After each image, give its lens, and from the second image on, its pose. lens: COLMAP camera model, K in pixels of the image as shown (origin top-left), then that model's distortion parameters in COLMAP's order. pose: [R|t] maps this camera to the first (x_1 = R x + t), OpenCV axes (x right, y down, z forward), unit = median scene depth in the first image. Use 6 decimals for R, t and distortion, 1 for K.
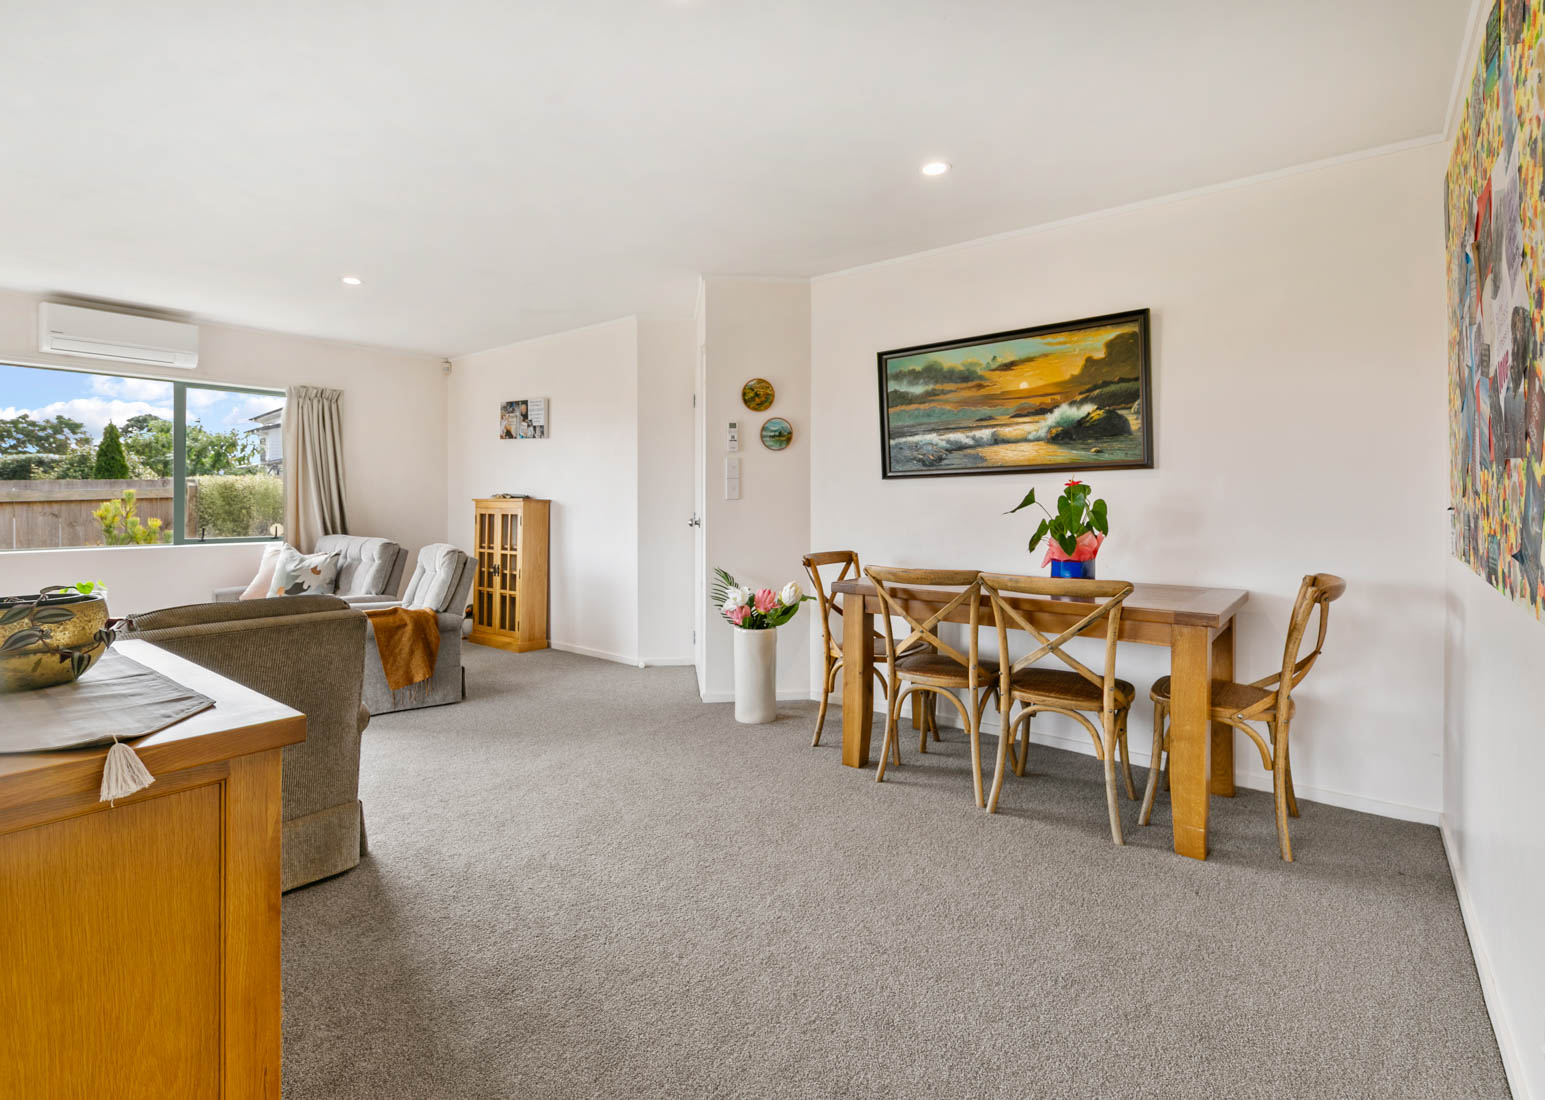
lens RADIAL K [[736.5, 0, 754.7], [0, 736.5, 510.0], [0, 0, 1]] dist [0.014943, 0.000082]
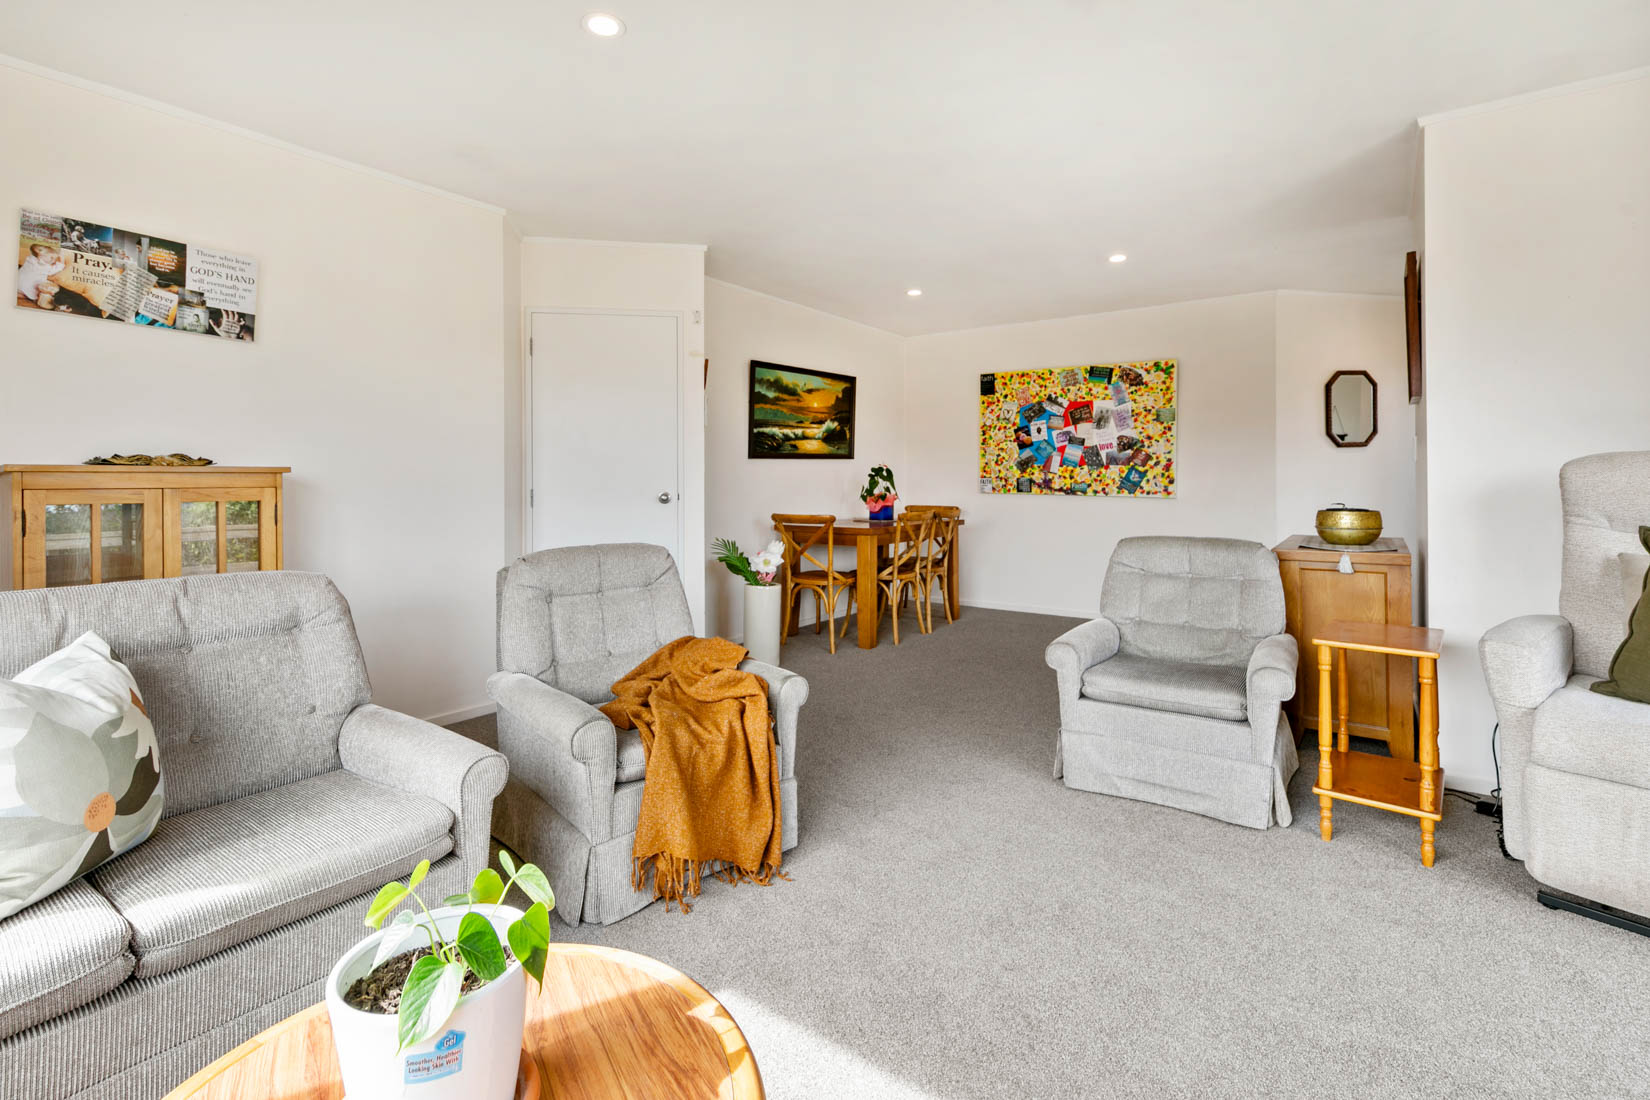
lens RADIAL K [[767.7, 0, 818.7], [0, 767.7, 471.5], [0, 0, 1]] dist [0.005096, 0.000066]
pose [[-0.055869, 0.001251, 0.998437, -1.275463], [0.001865, 0.999998, -0.001148, -0.017780], [-0.998436, 0.001798, -0.055871, 1.036268]]
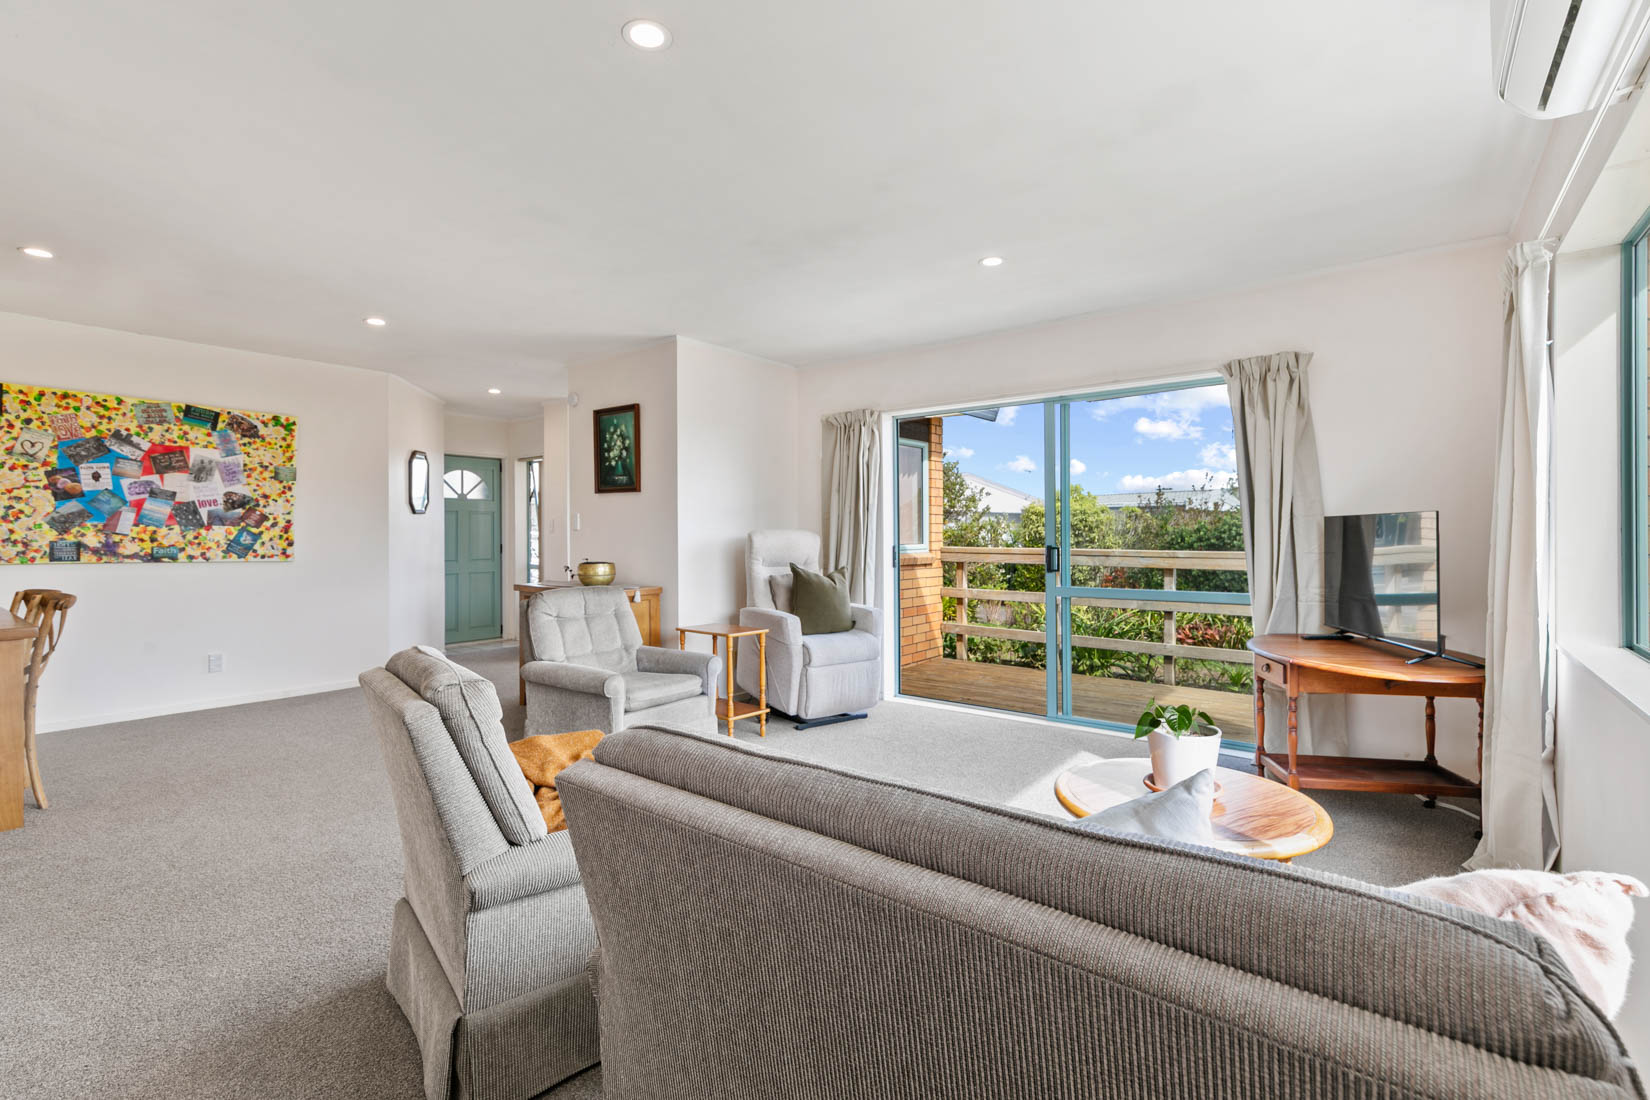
lens RADIAL K [[743.5, 0, 823.1], [0, 743.5, 537.6], [0, 0, 1]] dist [0.005091, 0.000871]
pose [[-0.999859, -0.009432, -0.013902, -0.761764], [-0.009514, 0.999938, 0.005823, -0.028562], [0.013846, 0.005954, -0.999886, 1.706324]]
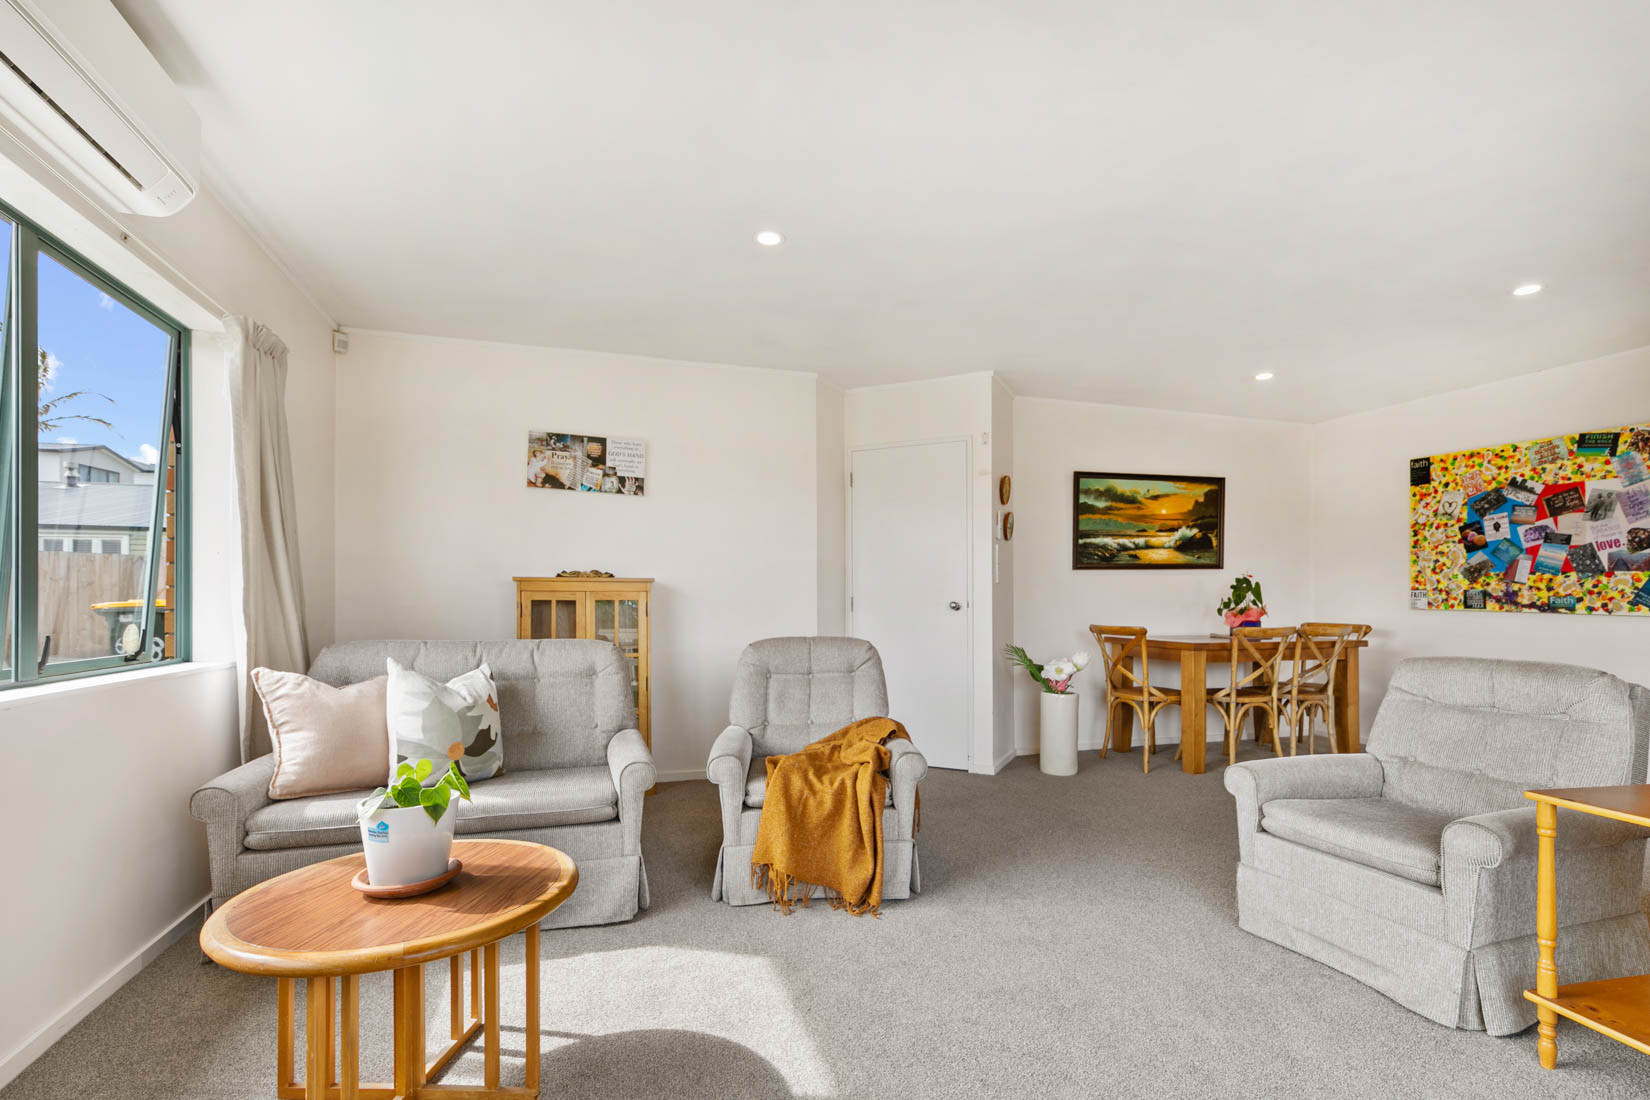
lens RADIAL K [[767.7, 0, 825.1], [0, 767.7, 588.3], [0, 0, 1]] dist [0.005096, 0.000066]
pose [[0.547774, 0.003149, 0.836620, -1.297529], [0.002119, 0.999984, -0.005151, -0.002318], [-0.836624, 0.004594, 0.547759, 0.679769]]
